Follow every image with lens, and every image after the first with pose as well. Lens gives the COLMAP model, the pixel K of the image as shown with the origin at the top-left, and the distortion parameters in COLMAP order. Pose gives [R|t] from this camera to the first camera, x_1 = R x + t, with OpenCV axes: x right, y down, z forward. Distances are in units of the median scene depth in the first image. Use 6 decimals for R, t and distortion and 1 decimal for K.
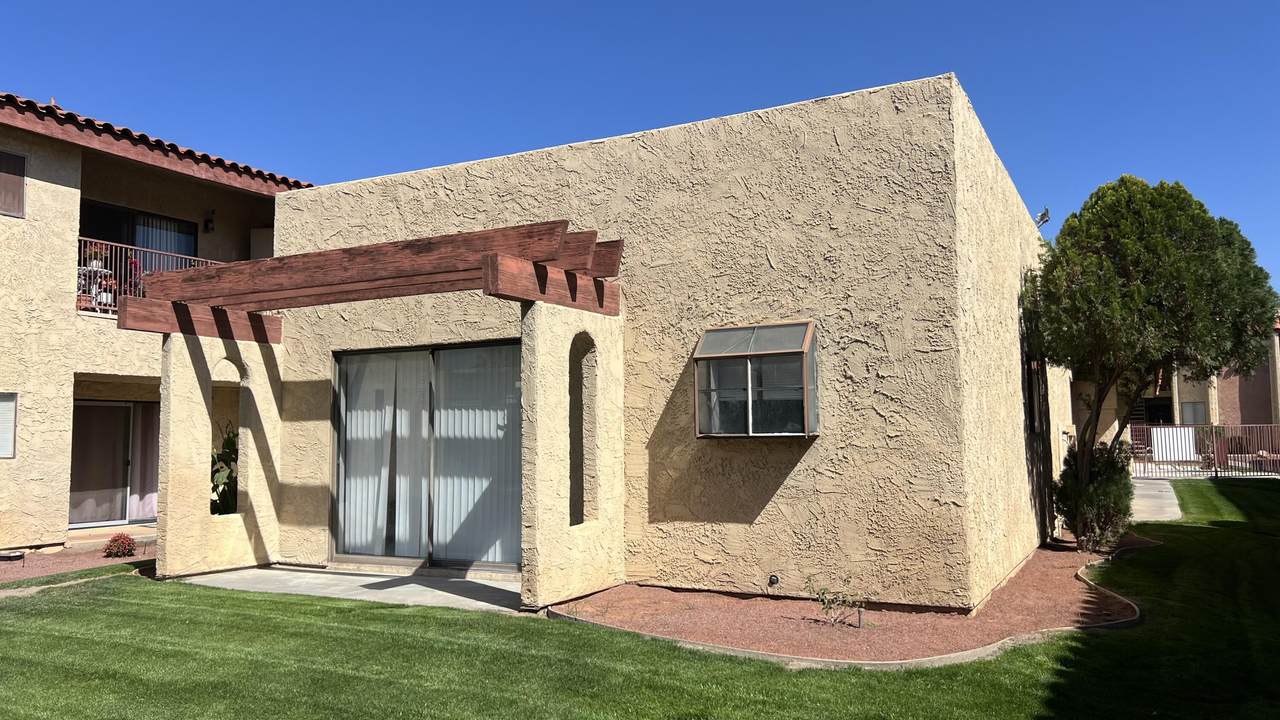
lens RADIAL K [[961.4, 0, 647.8], [0, 961.4, 359.7], [0, 0, 1]] dist [0.097267, -0.015212]
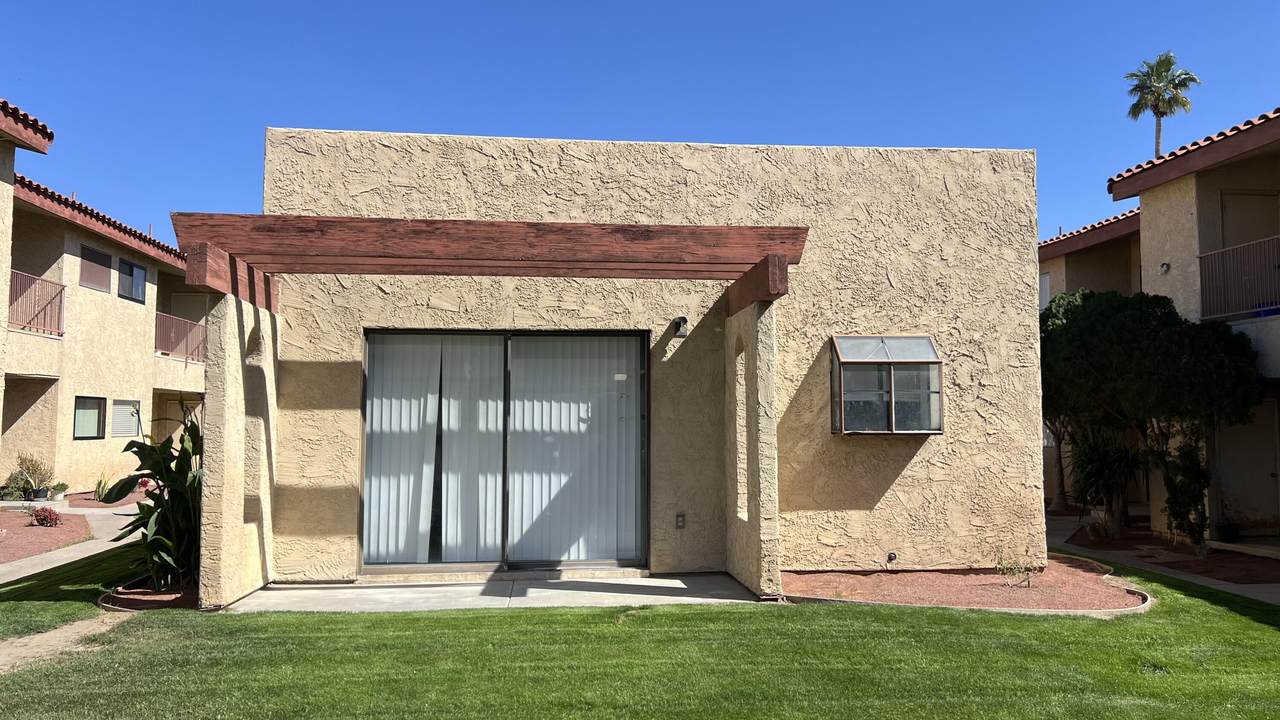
lens RADIAL K [[961.4, 0, 643.8], [0, 961.4, 357.5], [0, 0, 1]] dist [0.097267, -0.015212]
pose [[0.830880, 0.047961, 0.554381, -0.724007], [-0.052313, 0.998599, -0.007987, 0.013435], [-0.553987, -0.022364, 0.832225, 0.190603]]
